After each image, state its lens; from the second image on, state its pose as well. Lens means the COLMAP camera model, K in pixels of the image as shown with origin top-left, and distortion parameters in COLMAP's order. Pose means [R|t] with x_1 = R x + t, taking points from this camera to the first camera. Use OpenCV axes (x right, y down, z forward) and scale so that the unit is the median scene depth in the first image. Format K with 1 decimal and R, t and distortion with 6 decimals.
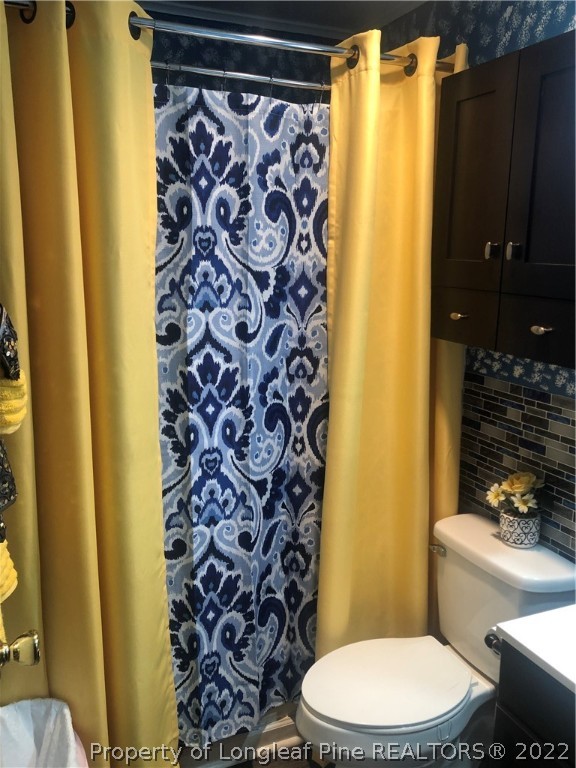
lens RADIAL K [[666.4, 0, 289.0], [0, 666.4, 387.4], [0, 0, 1]] dist [0.048365, -0.089414]
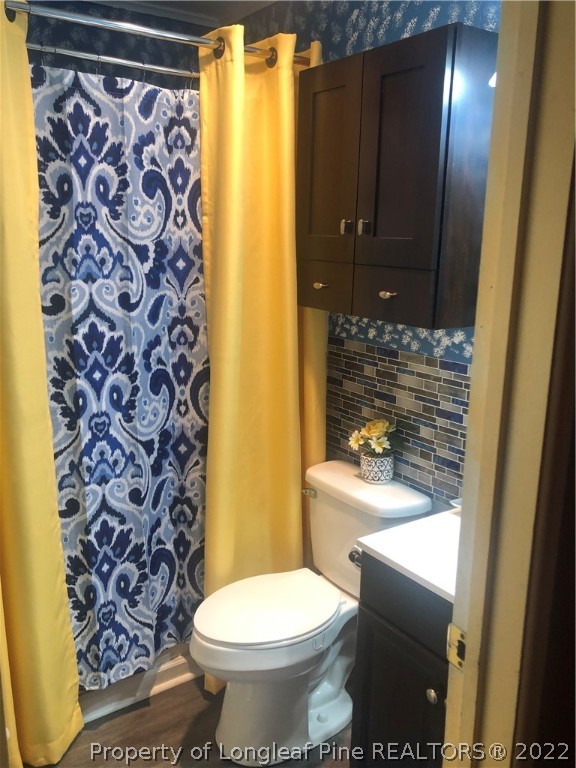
lens RADIAL K [[666.4, 0, 290.0], [0, 666.4, 389.2], [0, 0, 1]] dist [0.048365, -0.089414]
pose [[0.982029, -0.038801, 0.184697, -0.014089], [0.032554, 0.998795, 0.036738, 0.025955], [-0.185900, -0.030065, 0.982109, -0.109765]]
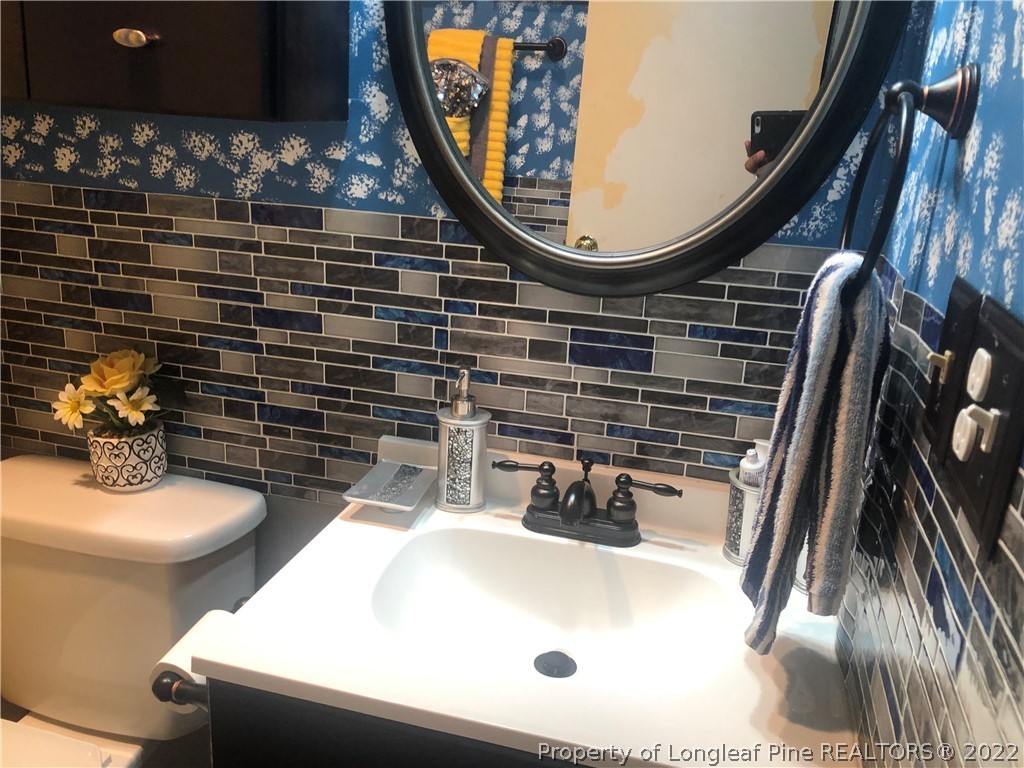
lens RADIAL K [[888.5, 0, 505.5], [0, 888.5, 372.1], [0, 0, 1]] dist [0.048365, -0.089414]
pose [[0.633054, -0.209948, 0.745093, 0.015905], [0.111391, 0.977208, 0.180711, 0.048986], [-0.766051, -0.031404, 0.642012, 0.310220]]
